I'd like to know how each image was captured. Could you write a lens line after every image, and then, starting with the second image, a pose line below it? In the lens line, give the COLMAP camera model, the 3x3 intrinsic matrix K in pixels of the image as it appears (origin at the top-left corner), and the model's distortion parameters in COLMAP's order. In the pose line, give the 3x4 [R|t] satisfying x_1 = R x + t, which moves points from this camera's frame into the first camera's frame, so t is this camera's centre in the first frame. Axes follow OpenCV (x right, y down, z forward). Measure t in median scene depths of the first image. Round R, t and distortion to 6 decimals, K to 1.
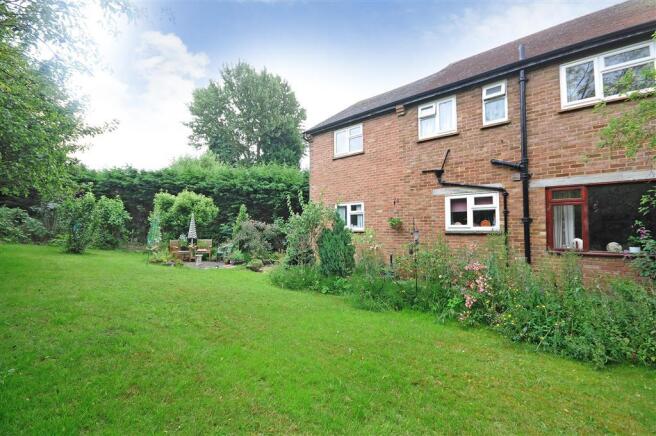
lens RADIAL K [[286.7, 0, 330.3], [0, 286.7, 216.4], [0, 0, 1]] dist [-0.002426, -0.000895]
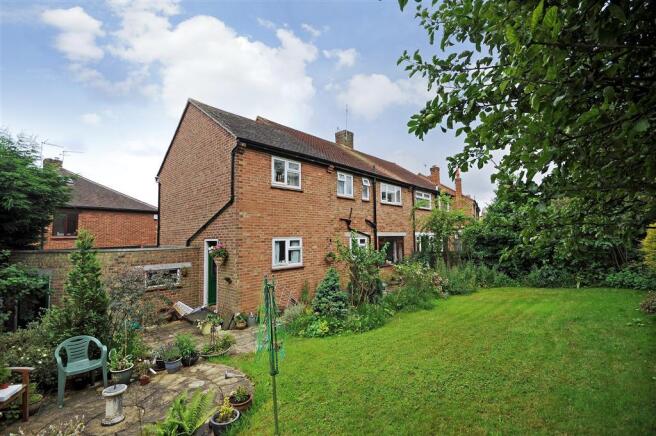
lens RADIAL K [[286.7, 0, 330.4], [0, 286.7, 218.6], [0, 0, 1]] dist [-0.002426, -0.000895]
pose [[0.017612, 0.071043, 0.997318, -0.738201], [-0.018460, 0.997326, -0.070718, -0.038810], [-0.999674, -0.017165, 0.018876, 0.694333]]
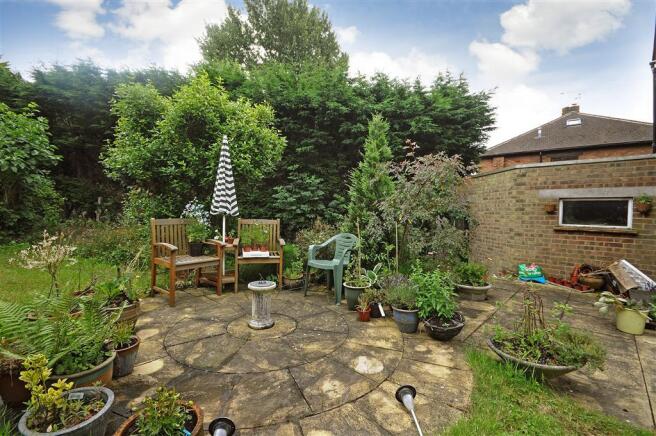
lens RADIAL K [[286.7, 0, 328.1], [0, 286.7, 214.6], [0, 0, 1]] dist [-0.002426, -0.000895]
pose [[0.999075, 0.020810, -0.037632, -0.364478], [-0.018699, 0.998278, 0.055603, 0.057458], [0.038724, -0.054848, 0.997744, 0.706958]]
